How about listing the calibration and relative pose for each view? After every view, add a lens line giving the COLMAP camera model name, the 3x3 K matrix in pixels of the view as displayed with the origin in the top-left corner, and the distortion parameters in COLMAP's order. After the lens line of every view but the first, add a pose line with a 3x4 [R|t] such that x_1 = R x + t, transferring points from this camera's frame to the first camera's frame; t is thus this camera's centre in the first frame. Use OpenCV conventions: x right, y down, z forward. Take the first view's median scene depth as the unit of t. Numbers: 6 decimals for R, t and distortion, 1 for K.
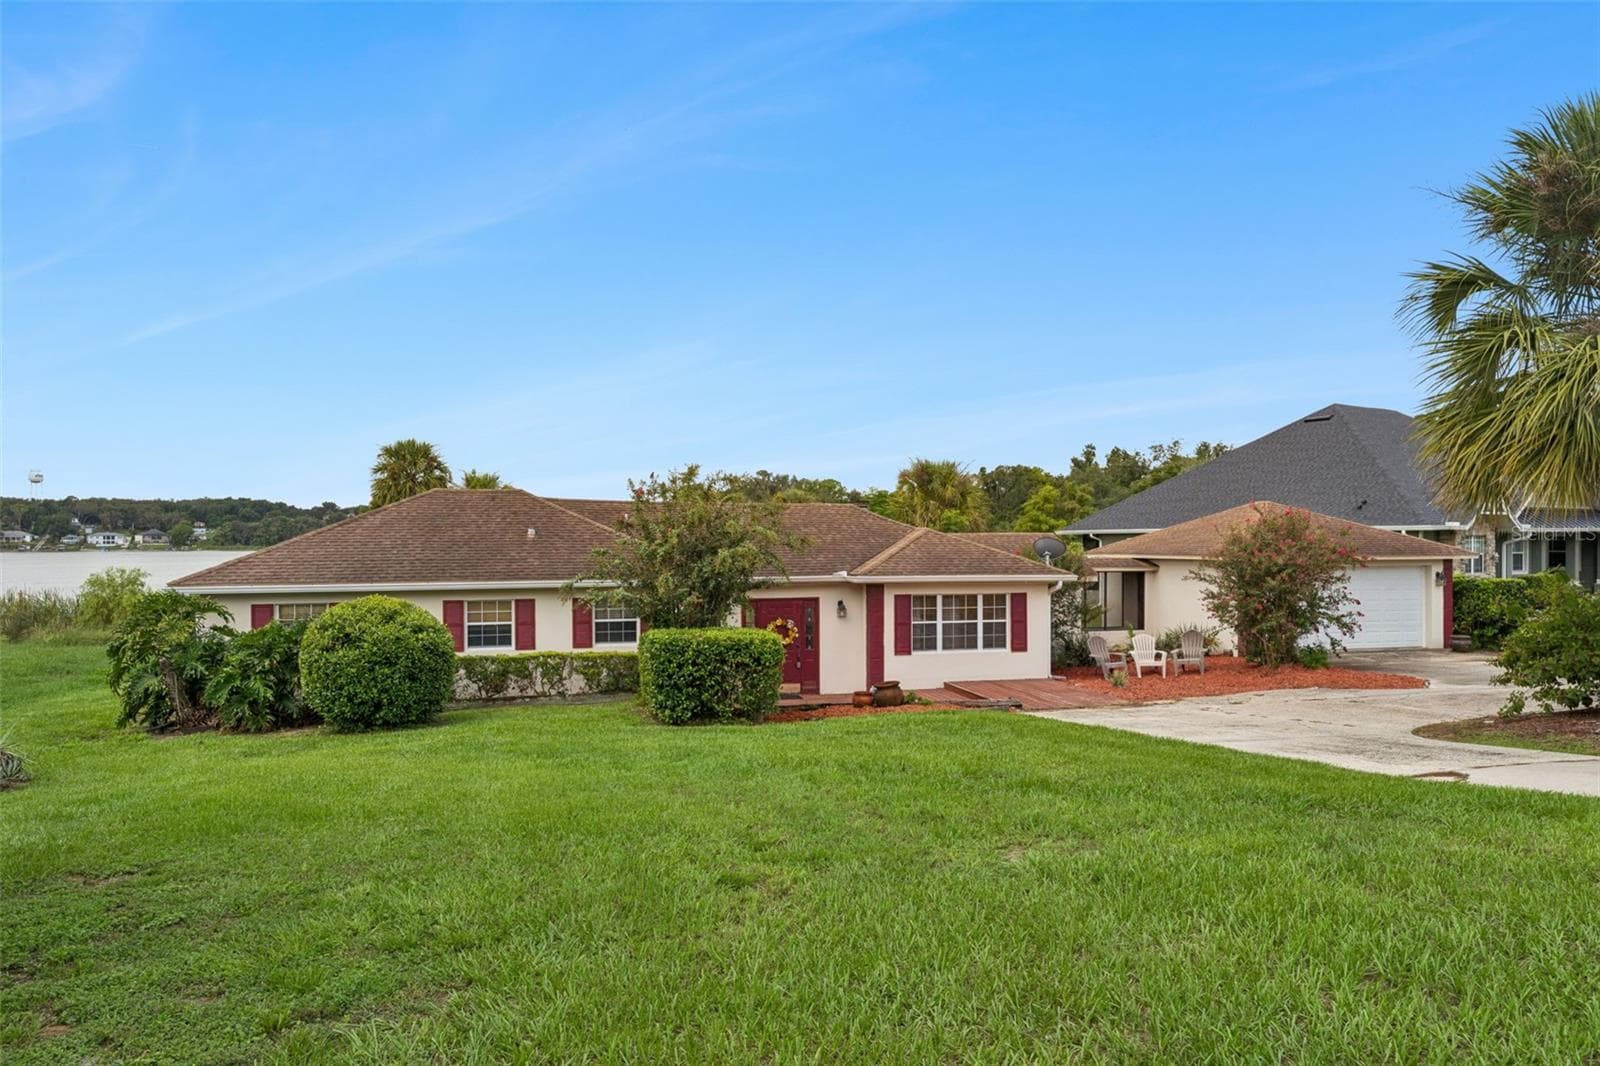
lens RADIAL K [[867.3, 0, 796.7], [0, 867.3, 523.8], [0, 0, 1]] dist [-0.000694, 0.000273]
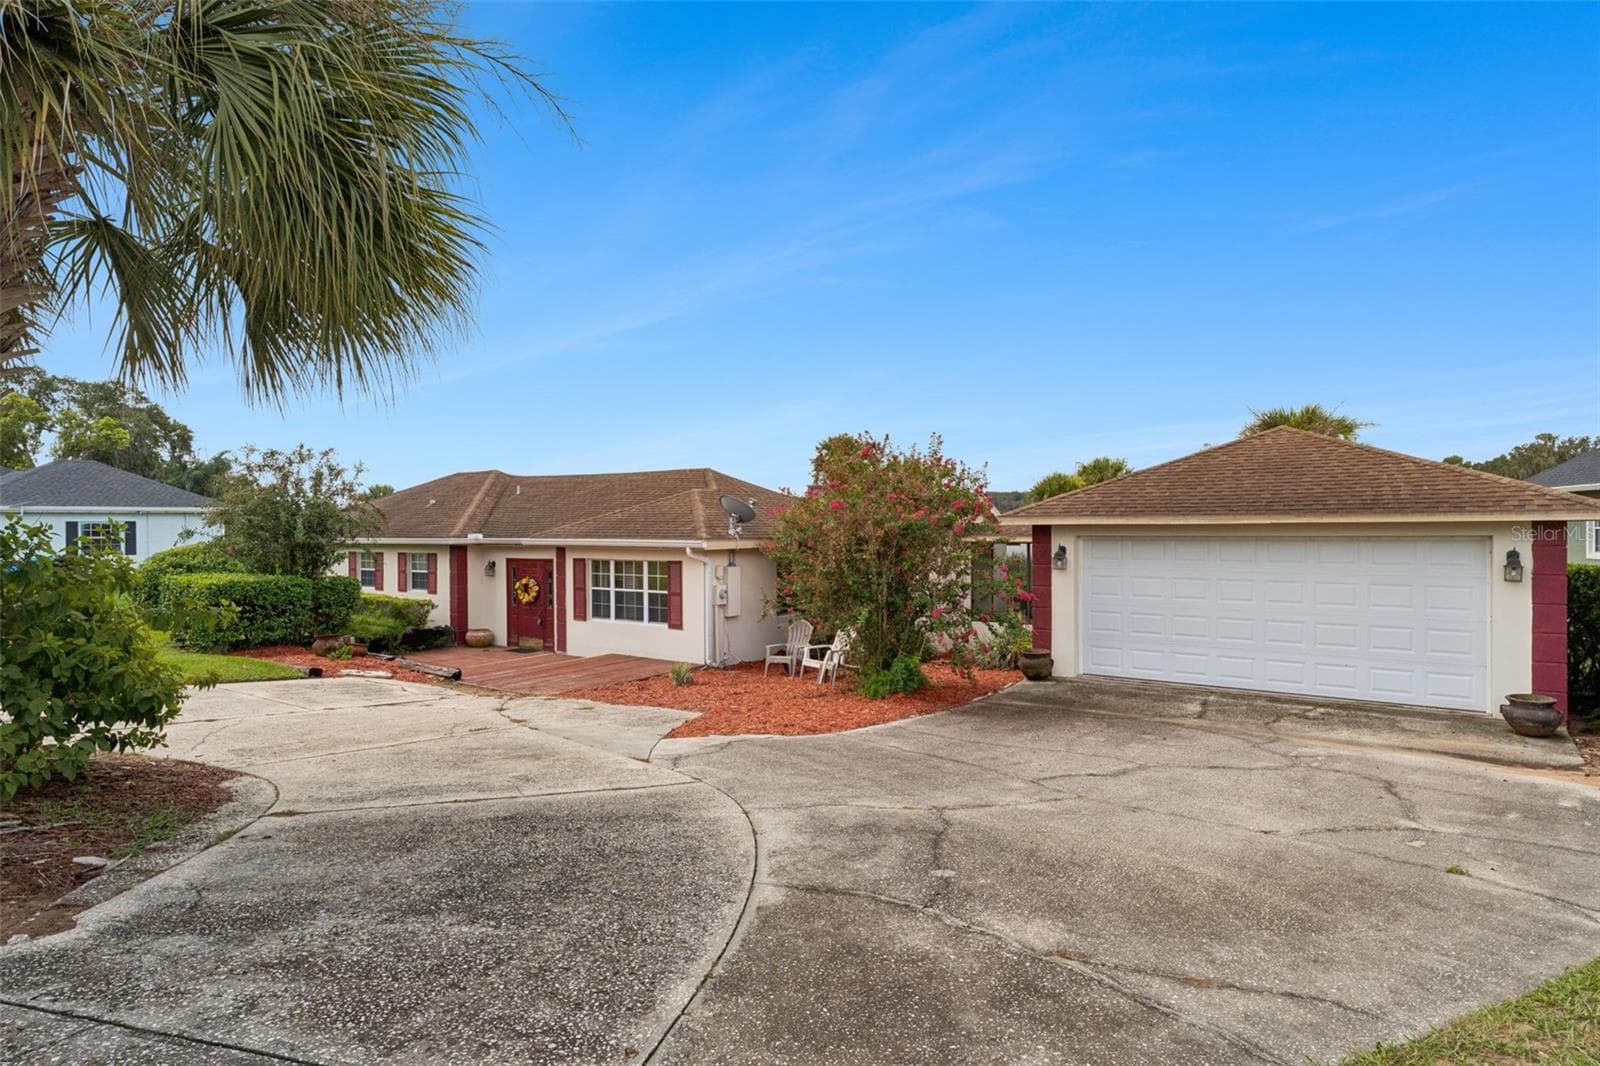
lens RADIAL K [[867.3, 0, 796.7], [0, 867.3, 523.8], [0, 0, 1]] dist [-0.000694, 0.000273]
pose [[0.668873, -0.003181, -0.743370, 0.983884], [0.020772, 0.999680, 0.014414, 0.033453], [0.743086, -0.025082, 0.668725, 0.522042]]
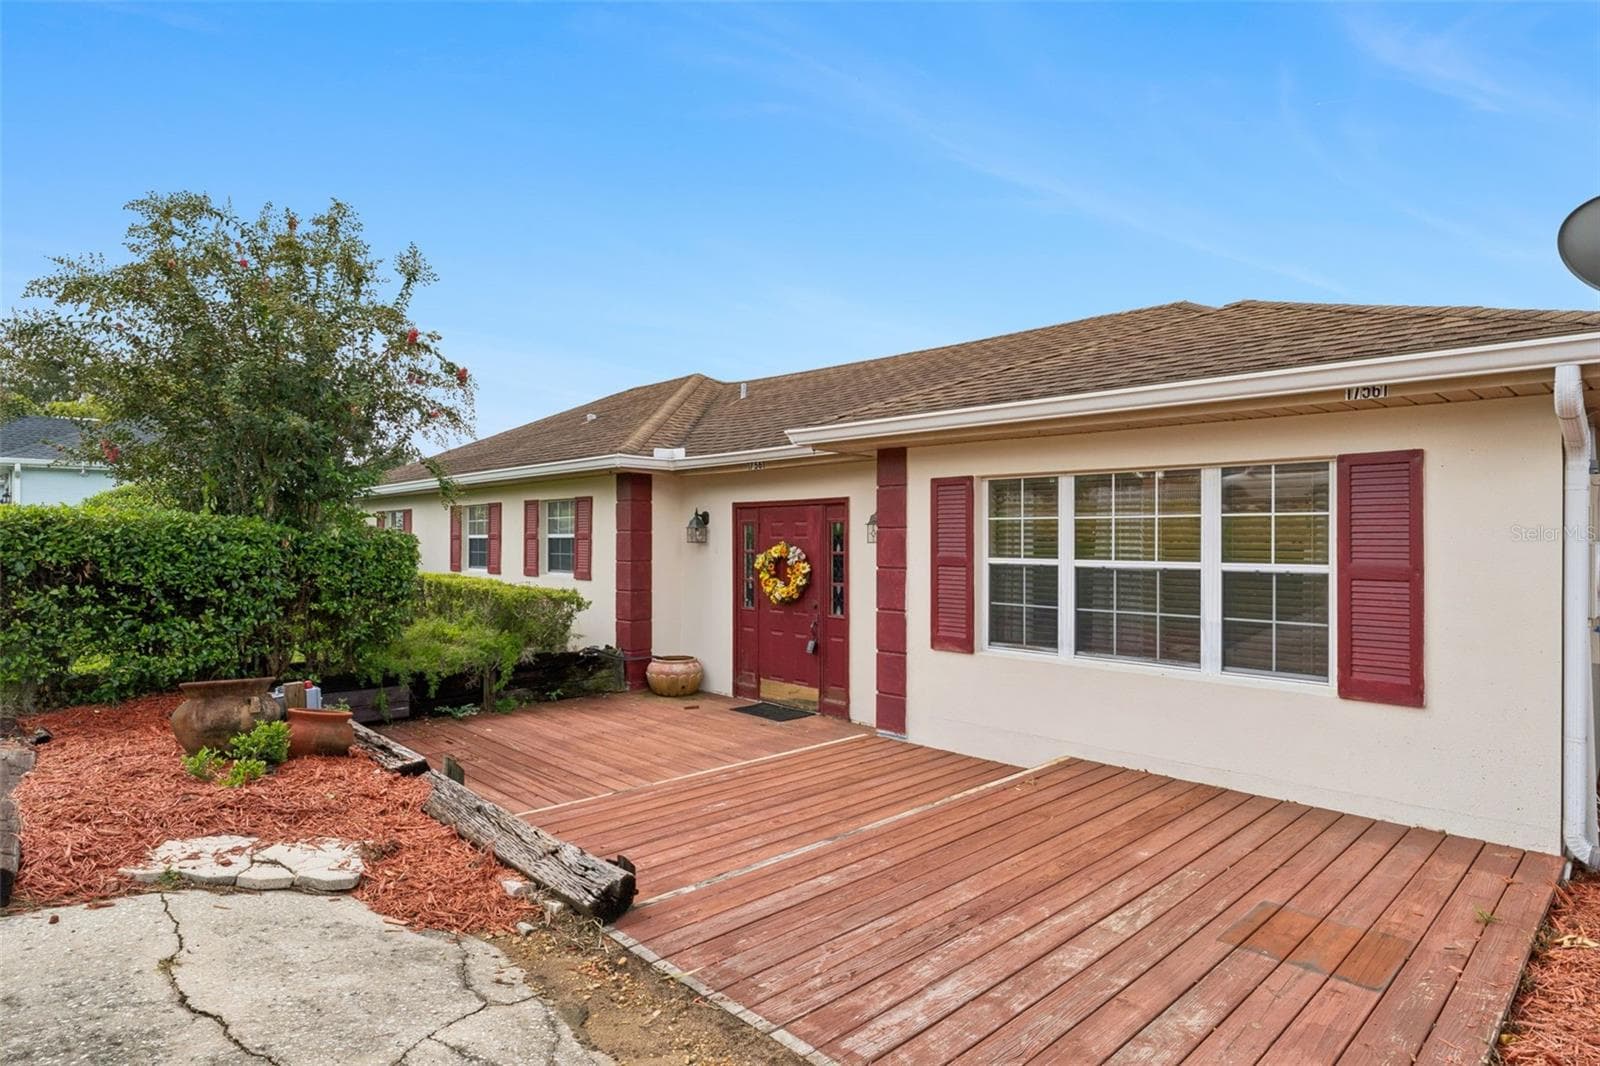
lens RADIAL K [[867.3, 0, 796.7], [0, 867.3, 523.8], [0, 0, 1]] dist [-0.000694, 0.000273]
pose [[0.516746, -0.011217, -0.856065, 0.380003], [0.013688, 0.999895, -0.004839, 0.098910], [0.856030, -0.009217, 0.516845, 0.750120]]
